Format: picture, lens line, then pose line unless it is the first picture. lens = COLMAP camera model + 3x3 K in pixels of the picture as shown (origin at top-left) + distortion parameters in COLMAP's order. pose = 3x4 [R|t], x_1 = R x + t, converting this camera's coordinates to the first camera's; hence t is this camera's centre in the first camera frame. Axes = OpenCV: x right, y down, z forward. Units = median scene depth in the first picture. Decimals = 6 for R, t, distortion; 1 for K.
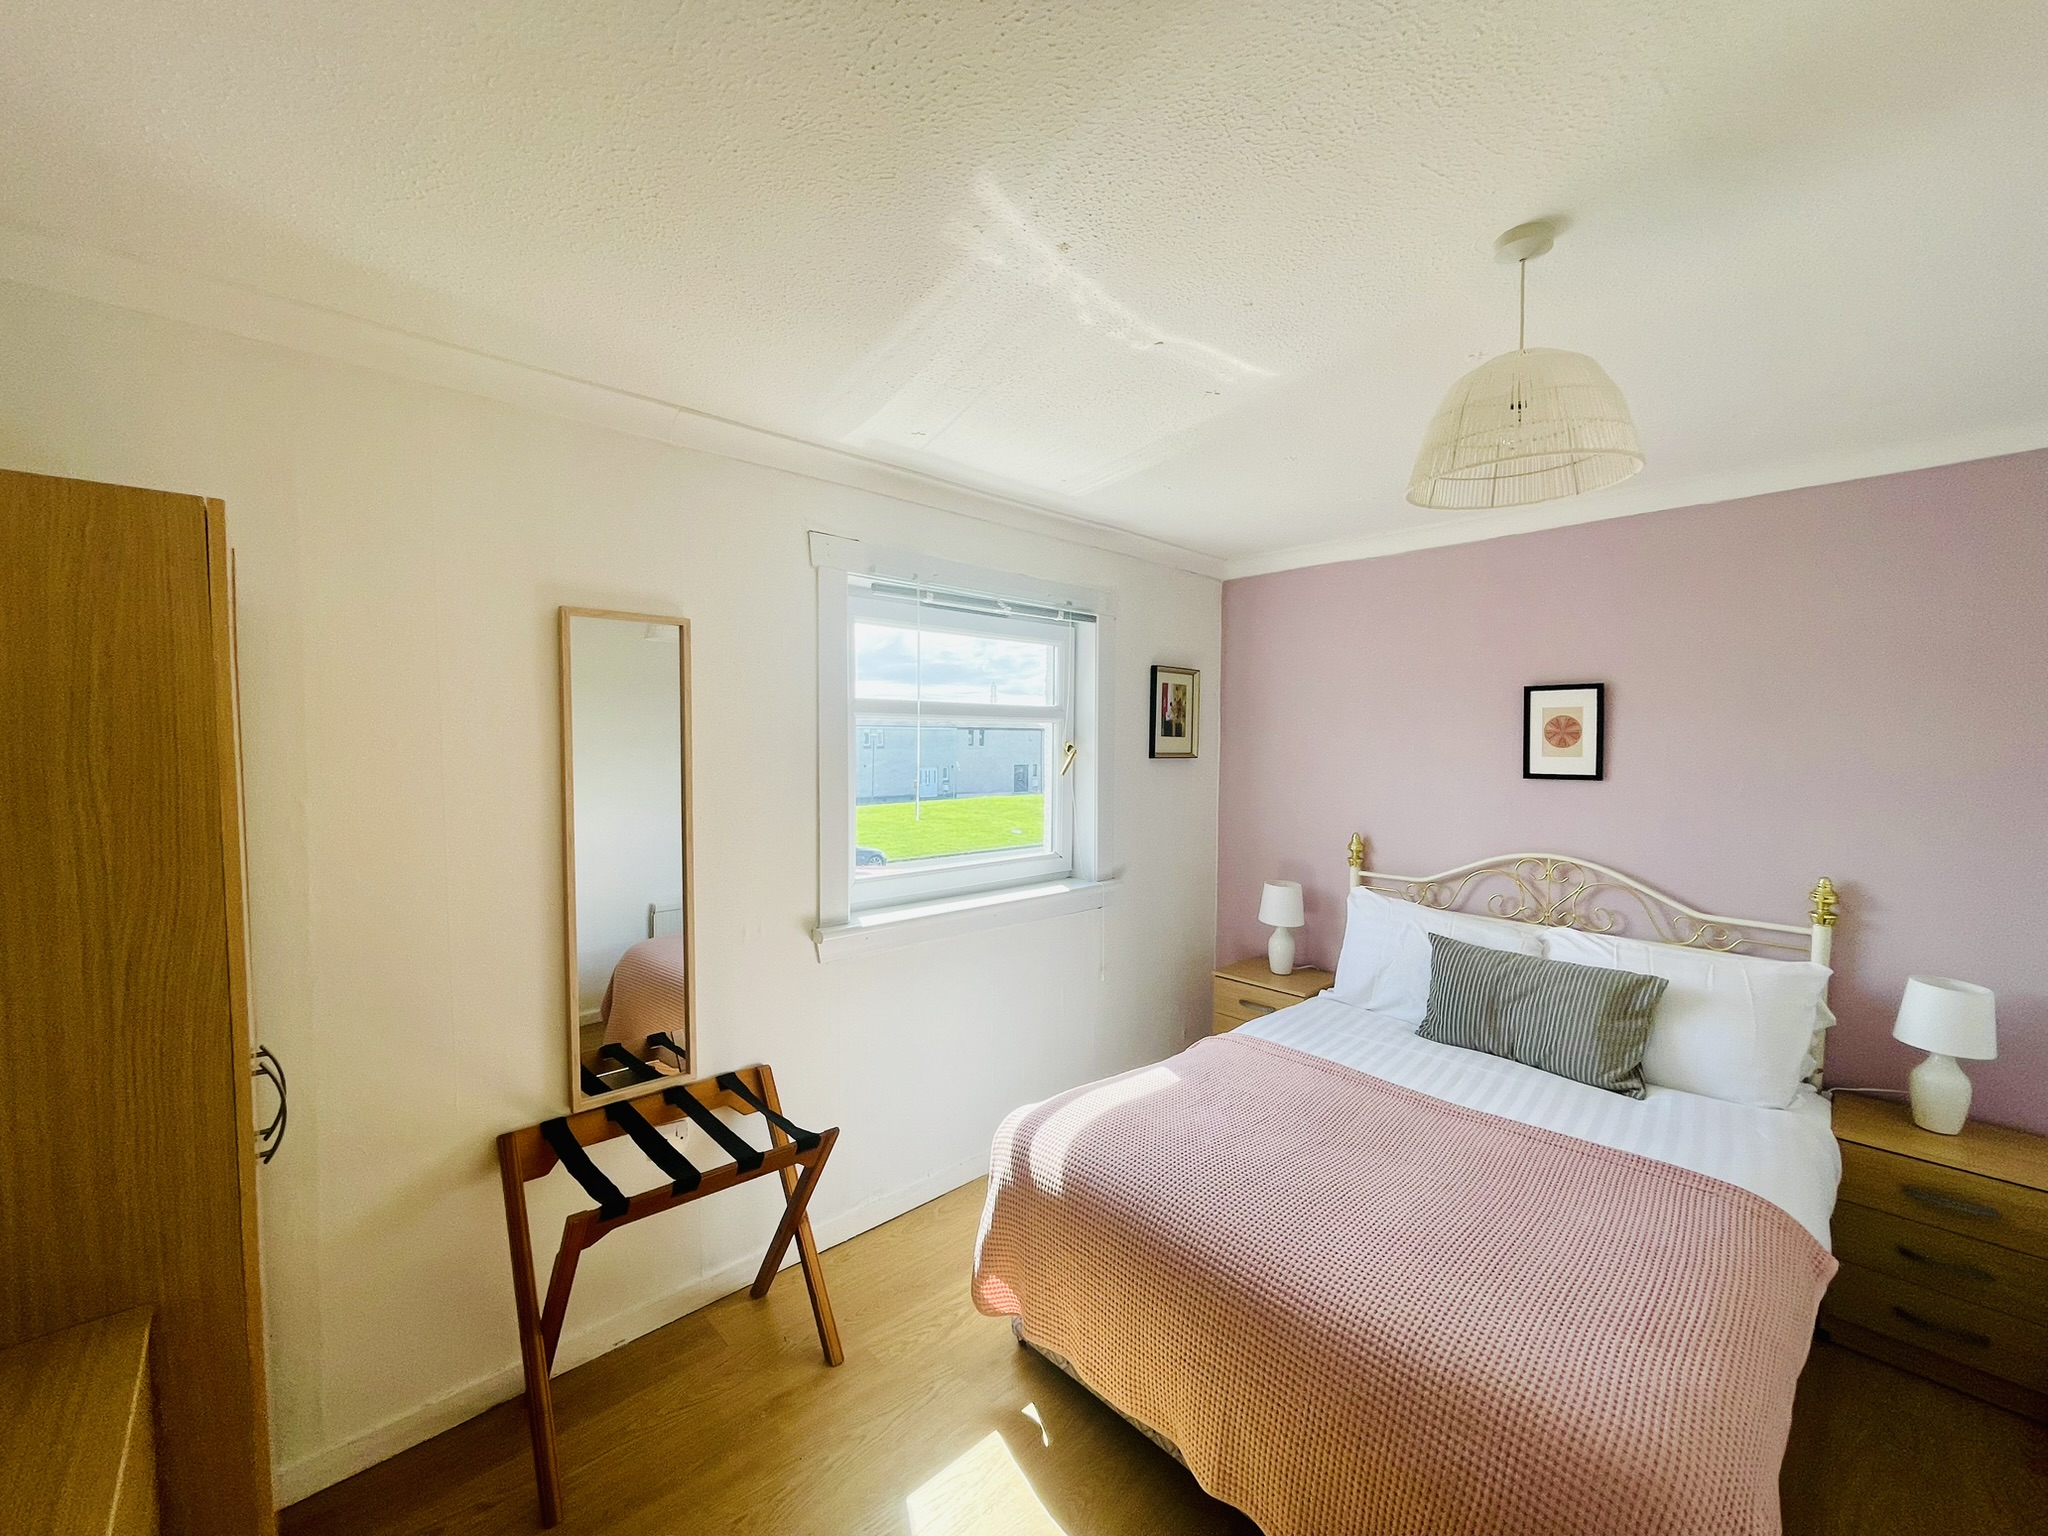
lens RADIAL K [[816.7, 0, 1014.2], [0, 816.7, 776.7], [0, 0, 1]] dist [-0.004107, 0.001155]
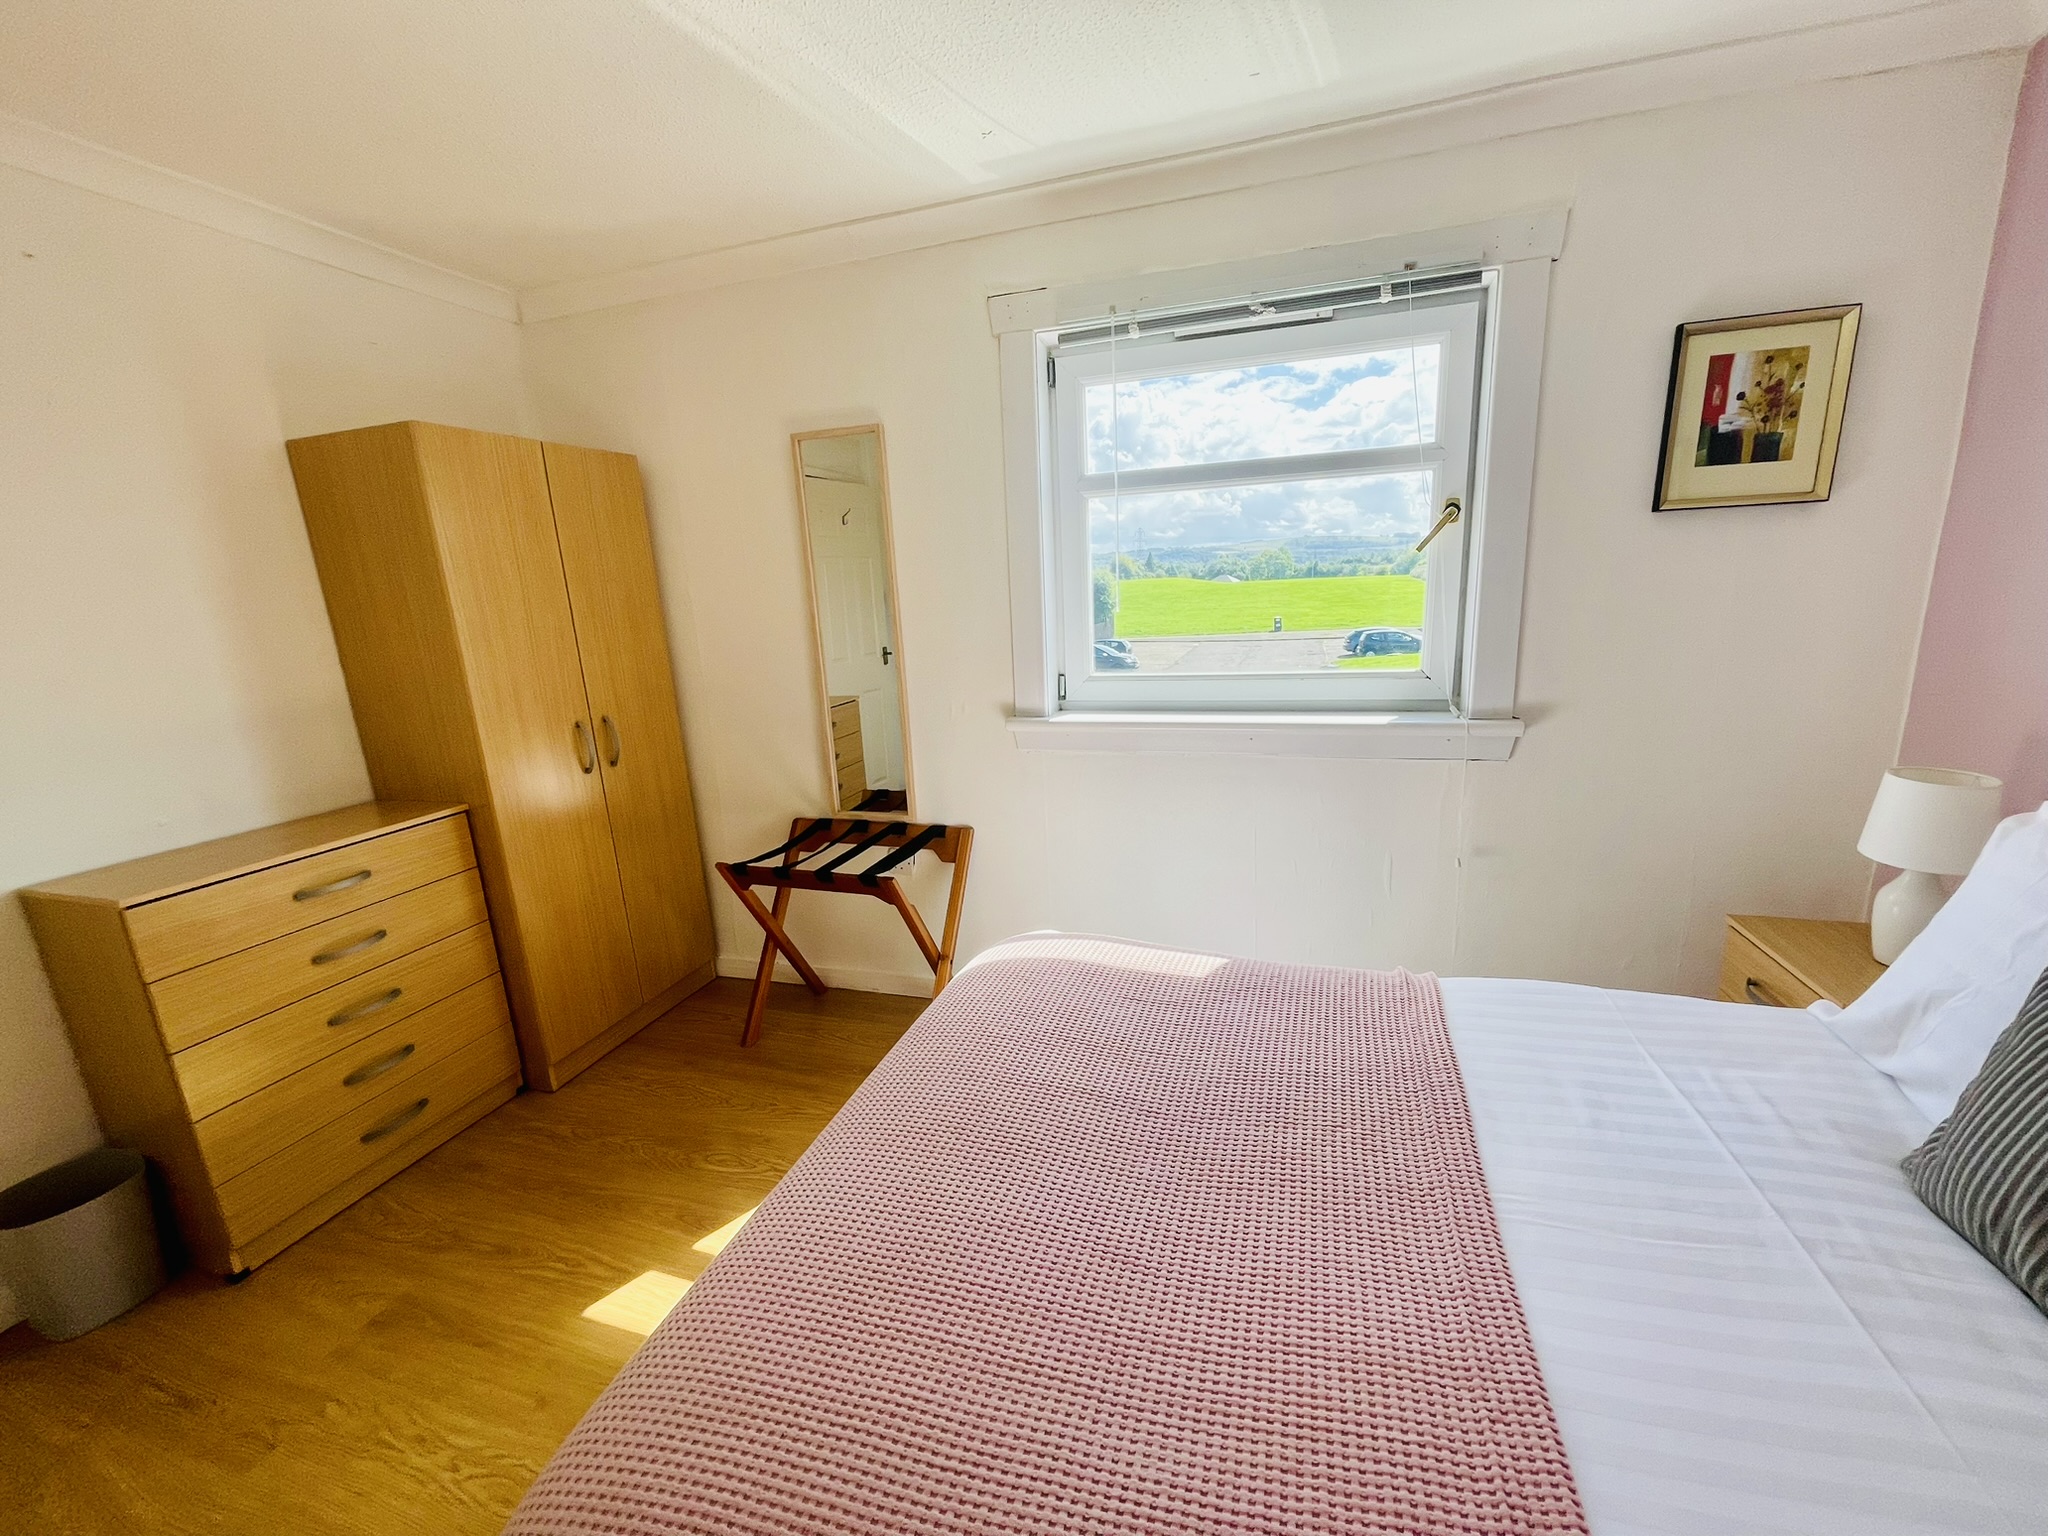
lens RADIAL K [[816.7, 0, 1026.4], [0, 816.7, 771.6], [0, 0, 1]] dist [-0.004107, 0.001155]
pose [[0.491487, 0.166086, -0.854901, 0.691404], [0.012996, 0.980138, 0.197888, 0.052620], [0.870788, -0.108370, 0.479567, 0.536418]]
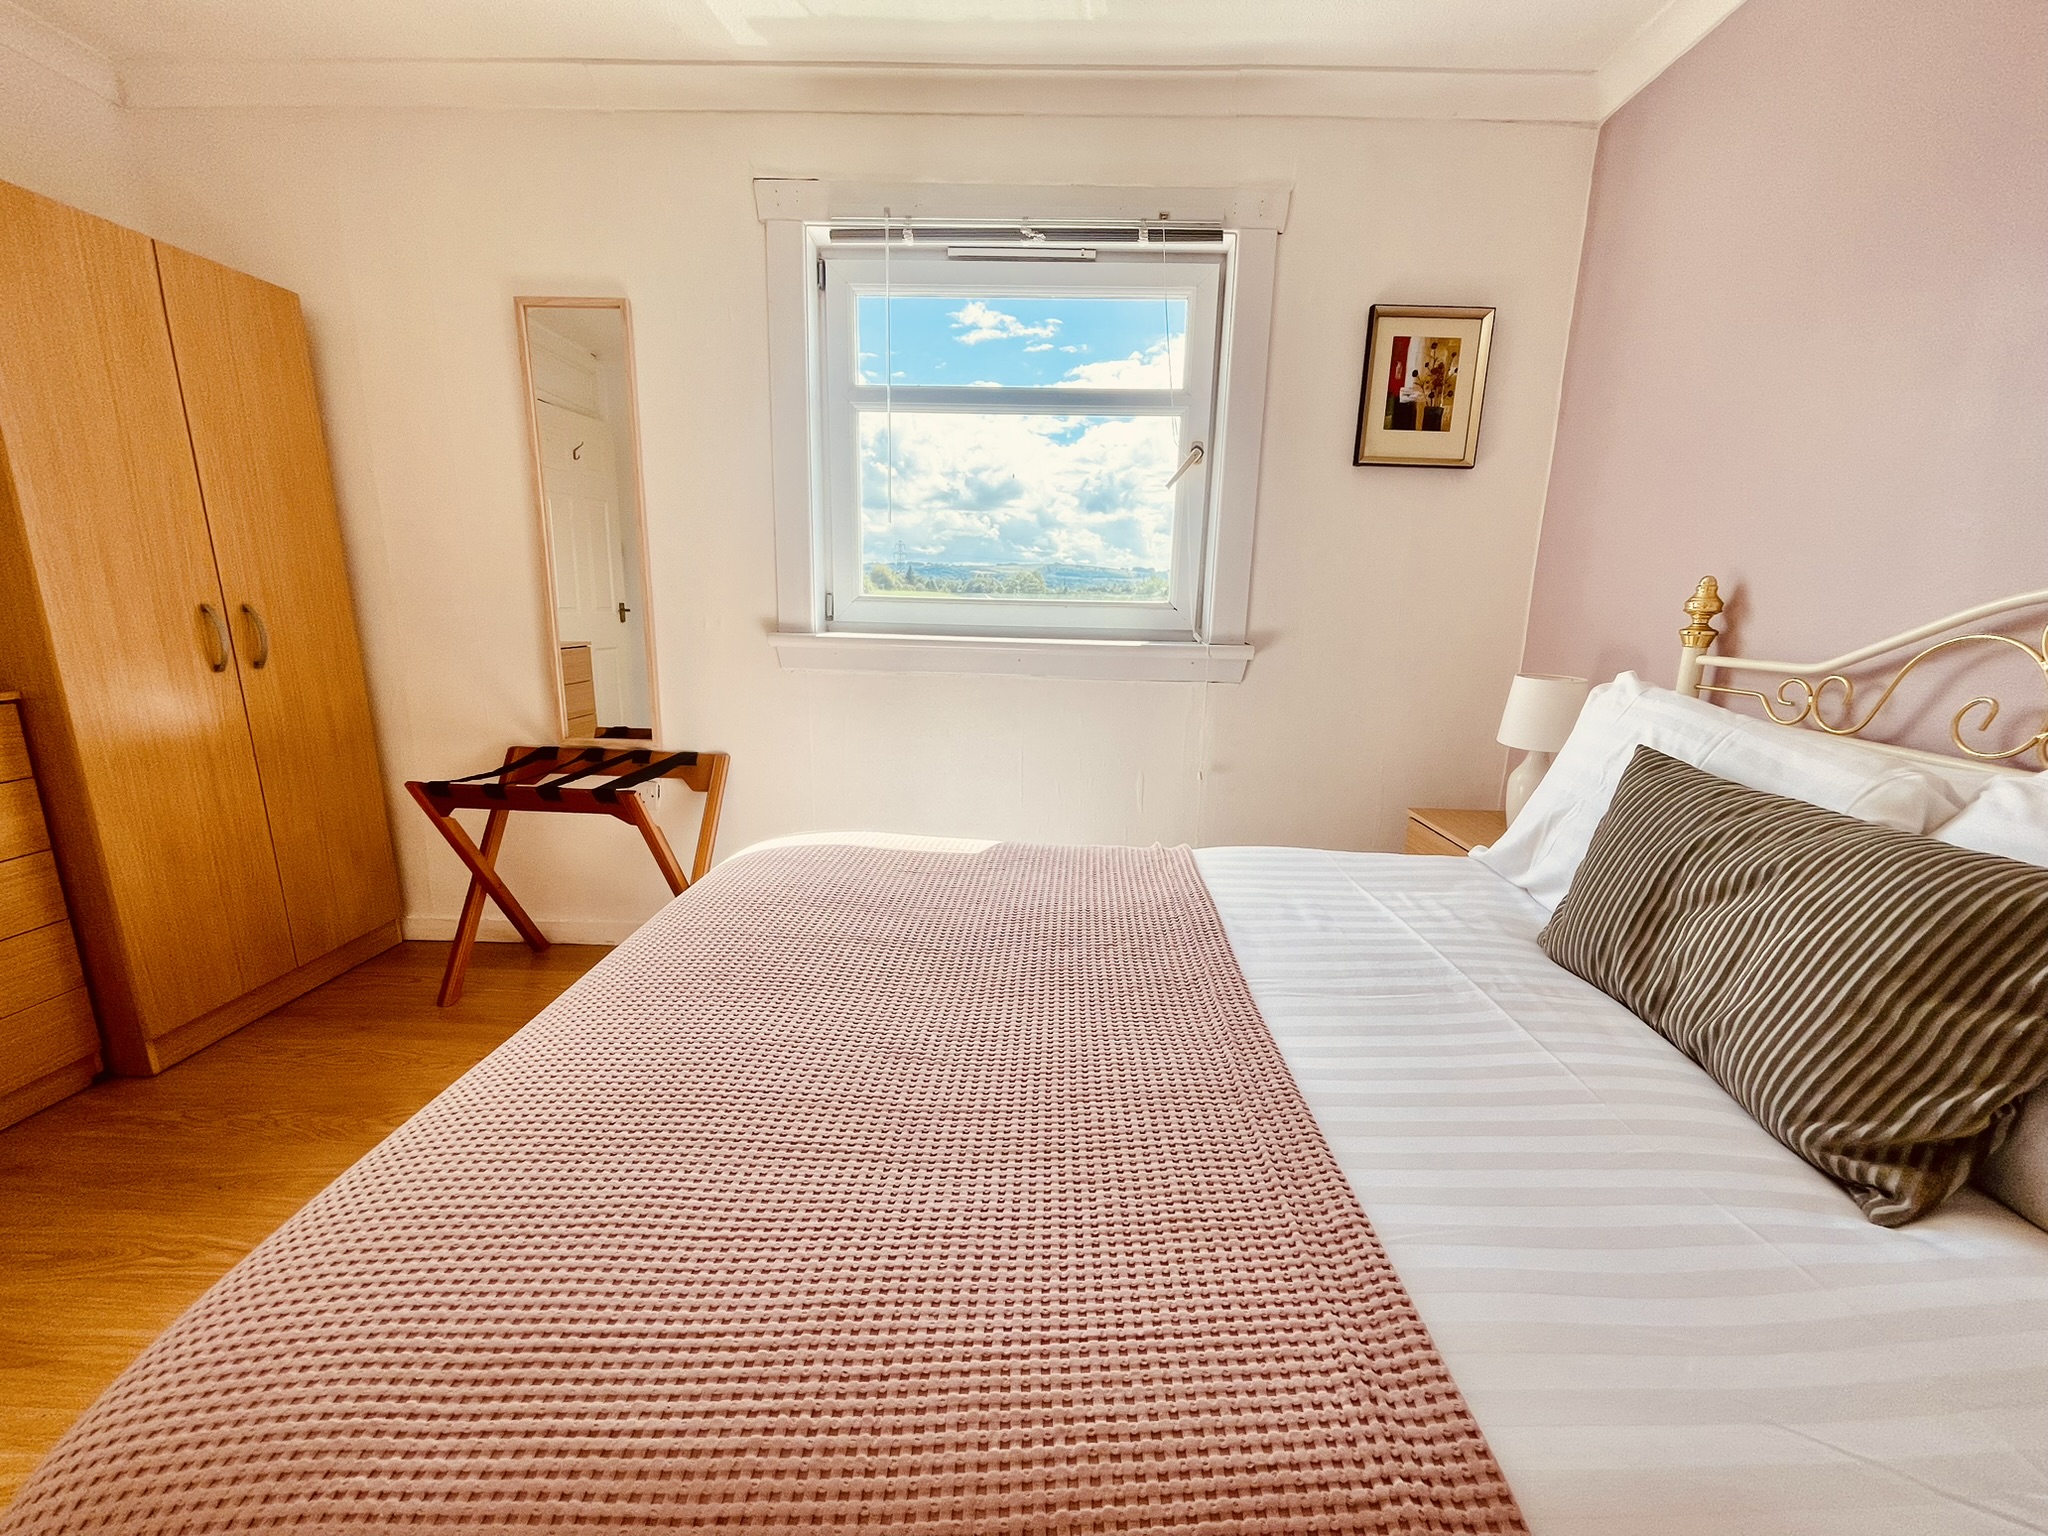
lens RADIAL K [[816.7, 0, 1023.1], [0, 816.7, 769.9], [0, 0, 1]] dist [-0.004107, 0.001155]
pose [[0.714246, 0.157427, -0.681959, 0.690721], [-0.048471, 0.983162, 0.176193, 0.169239], [0.698214, -0.092790, 0.709850, 0.522251]]
